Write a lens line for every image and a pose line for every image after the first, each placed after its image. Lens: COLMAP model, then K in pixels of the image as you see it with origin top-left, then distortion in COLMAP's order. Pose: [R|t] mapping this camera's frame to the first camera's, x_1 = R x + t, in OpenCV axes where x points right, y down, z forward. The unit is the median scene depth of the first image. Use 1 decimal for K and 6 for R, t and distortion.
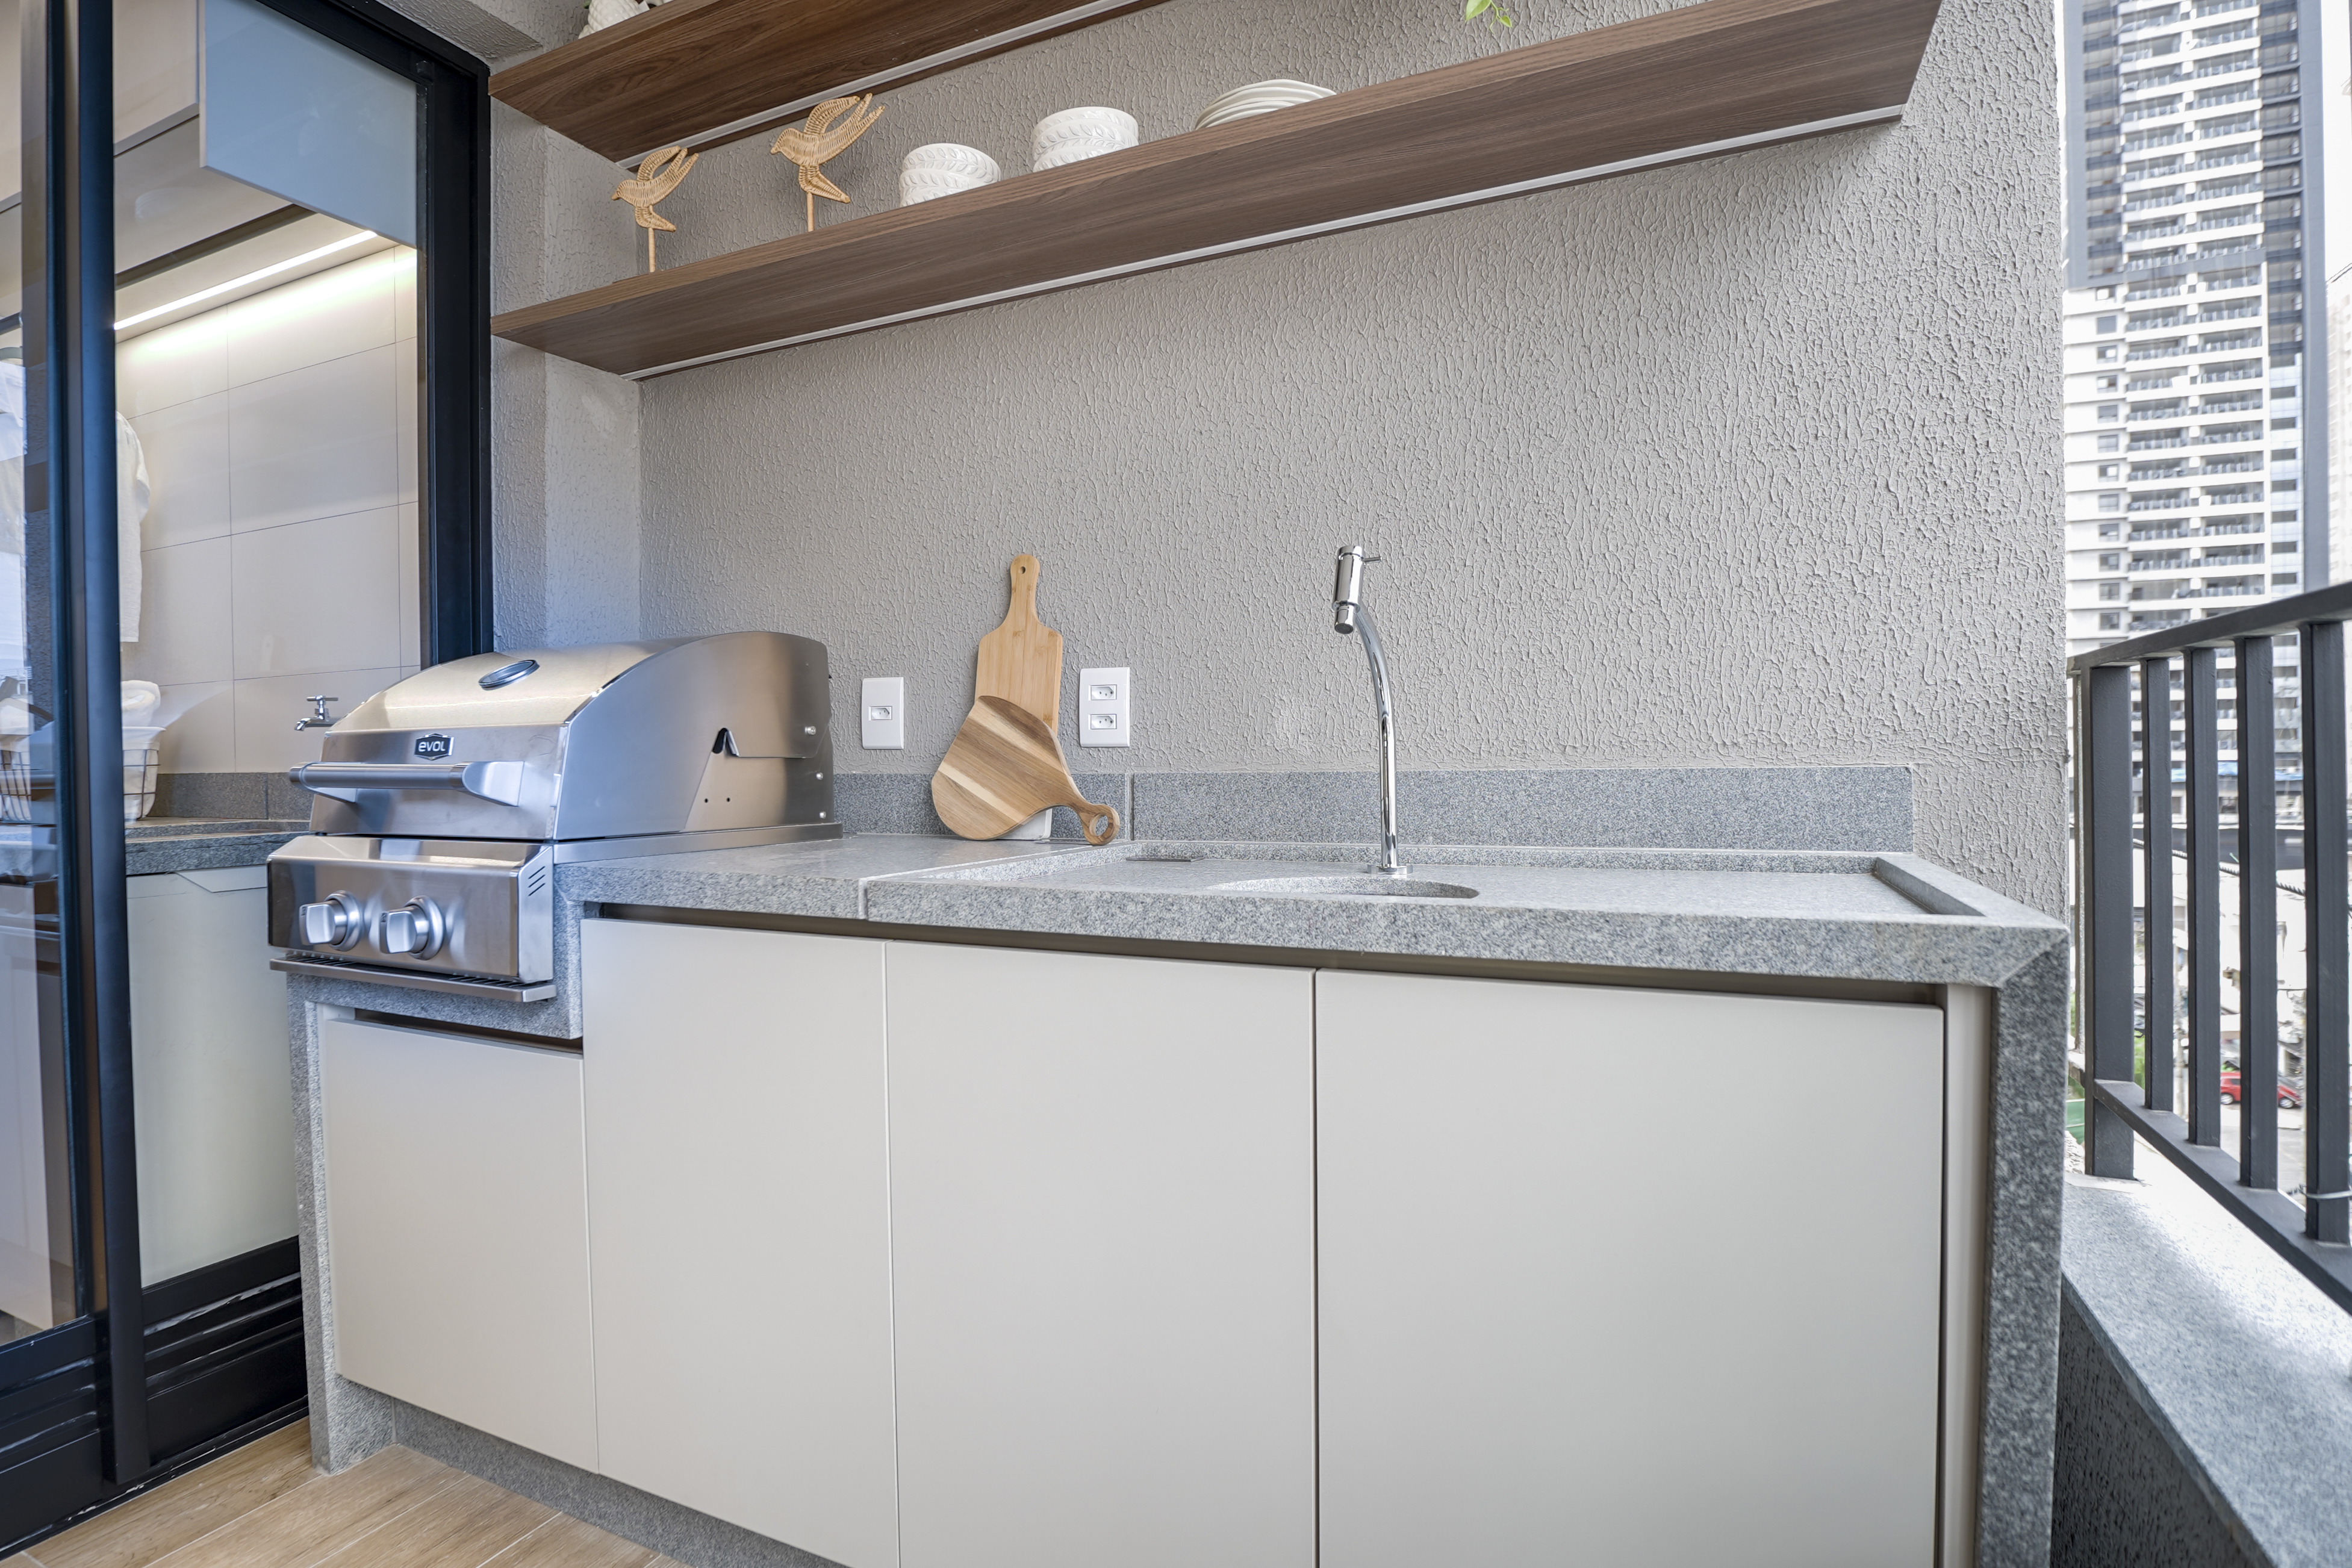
lens RADIAL K [[1161.1, 0, 1155.1], [0, 1161.1, 773.5], [0, 0, 1]] dist [-0.050389, 0.012641]
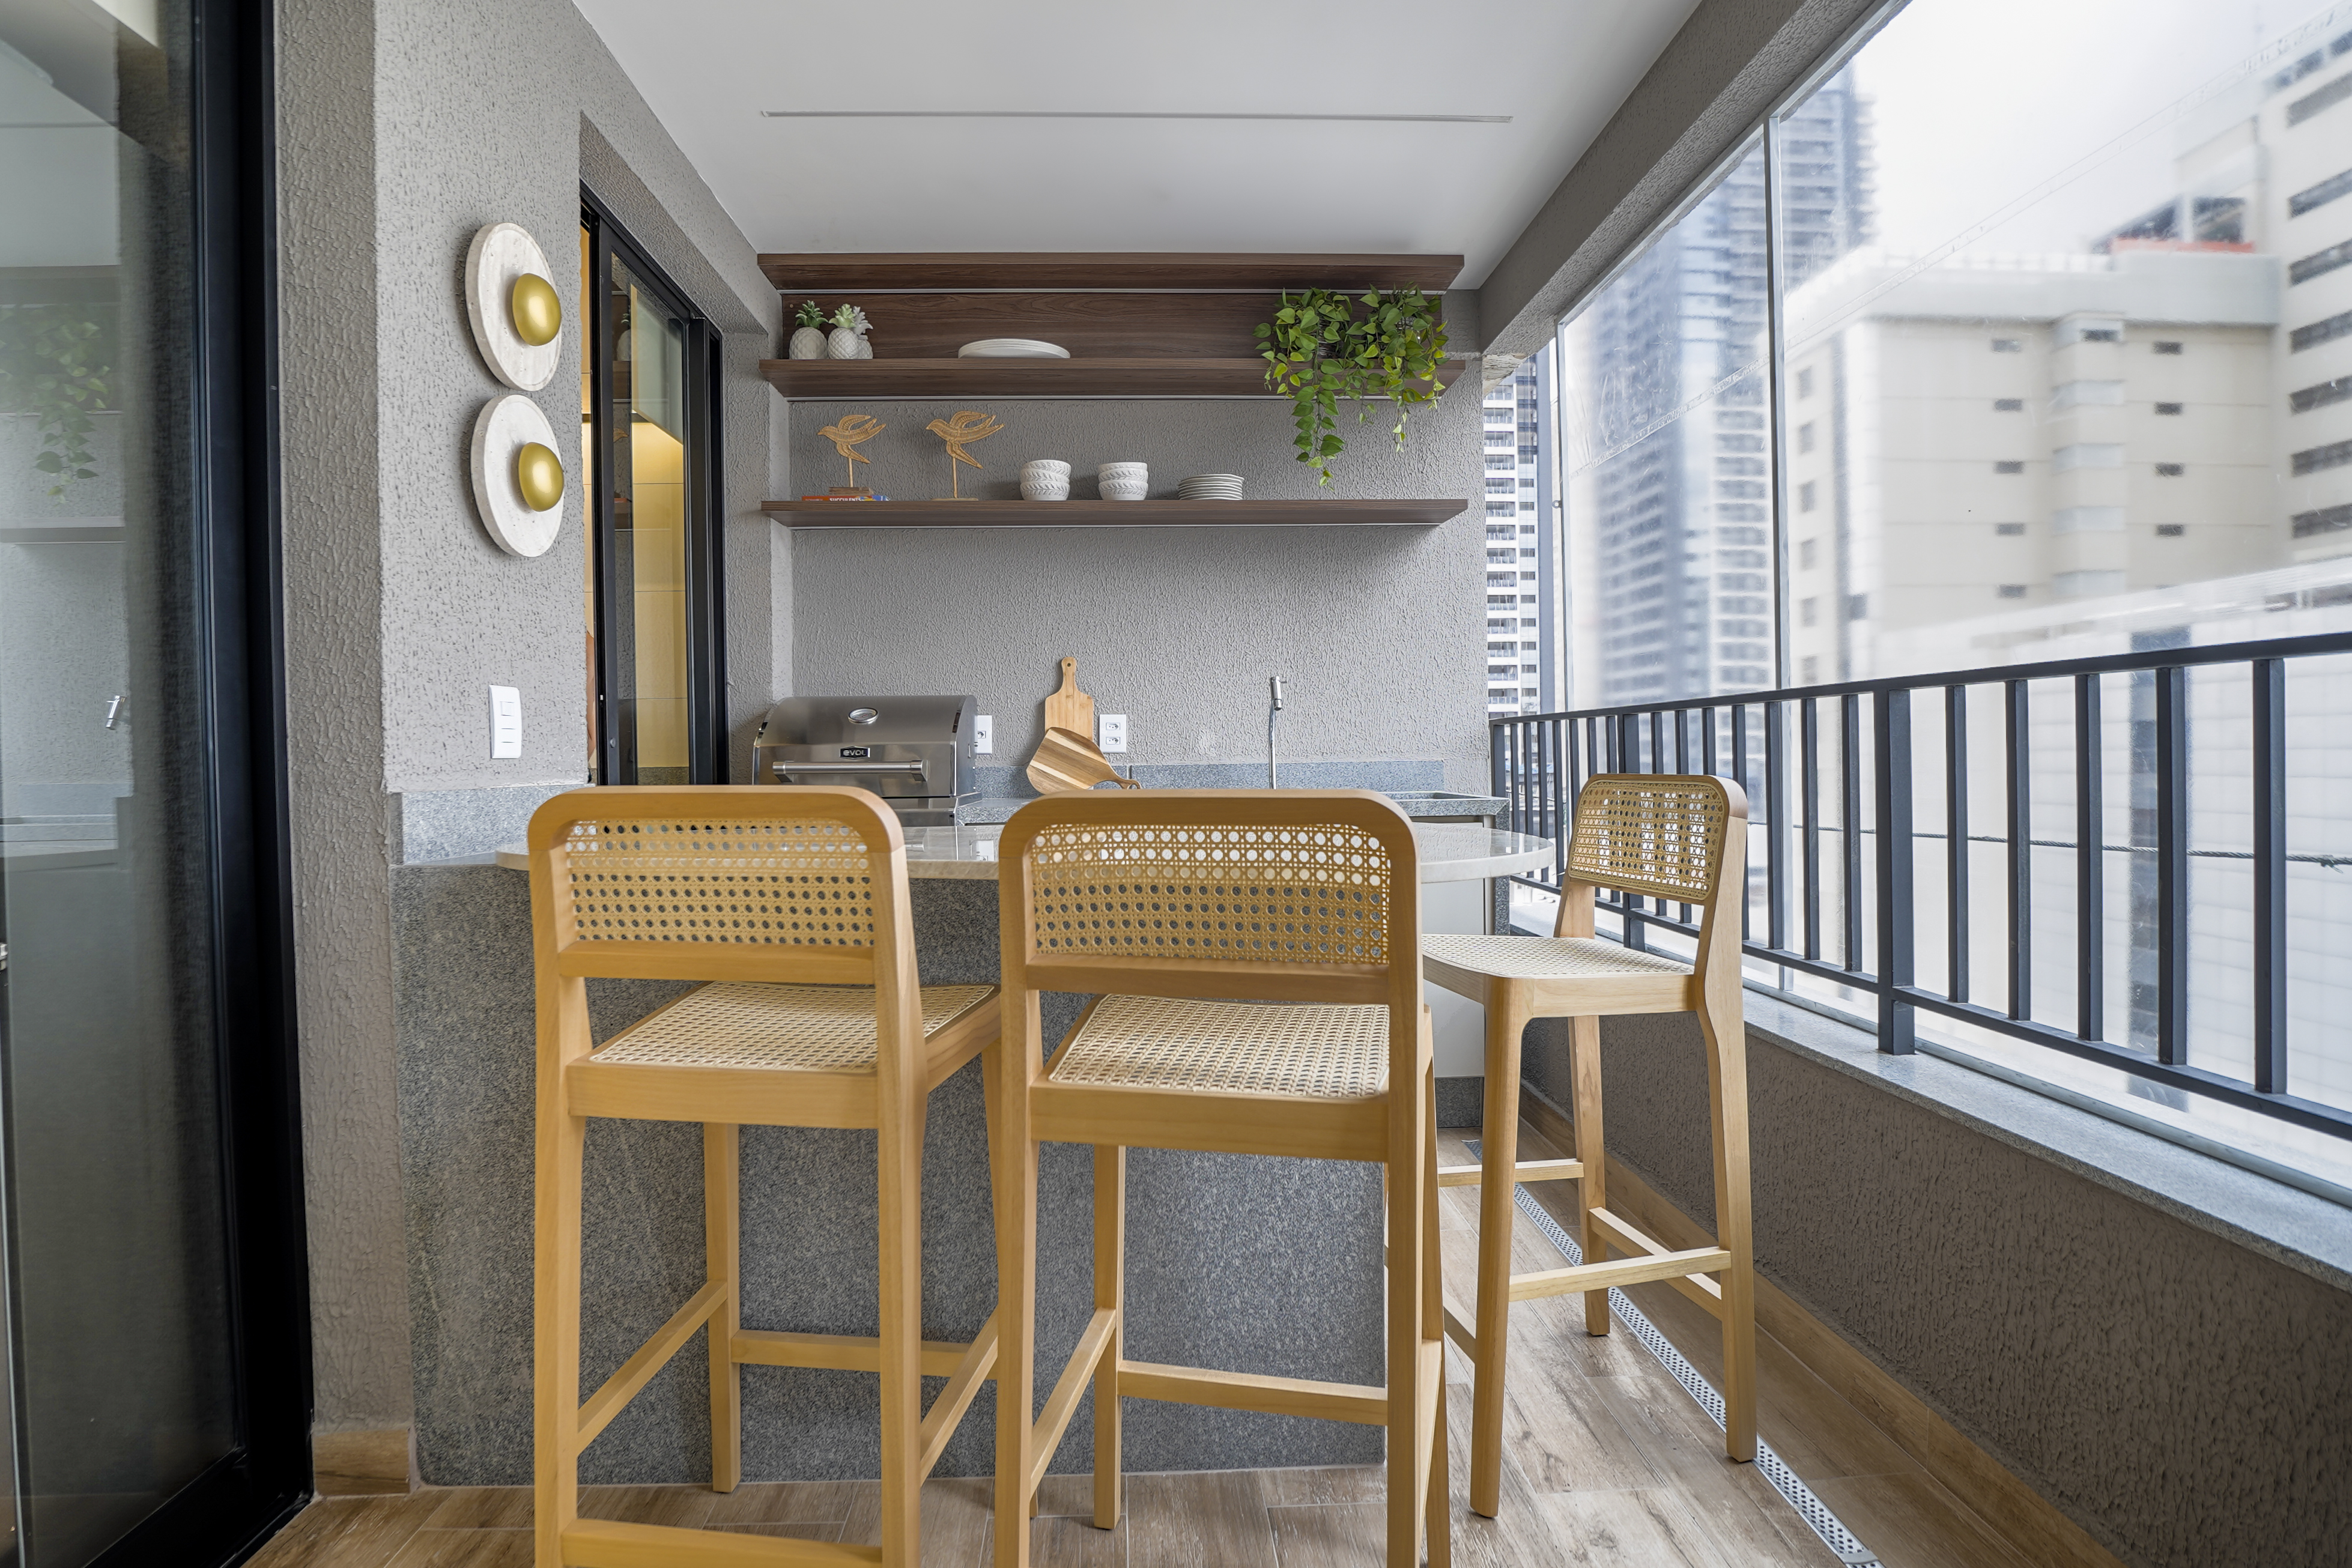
lens RADIAL K [[1161.1, 0, 1155.1], [0, 1161.1, 773.5], [0, 0, 1]] dist [-0.050389, 0.012641]
pose [[0.887753, -0.009028, 0.460232, -0.898224], [0.009625, 0.999953, 0.001048, 0.012105], [-0.460220, 0.003500, 0.887798, -0.843959]]
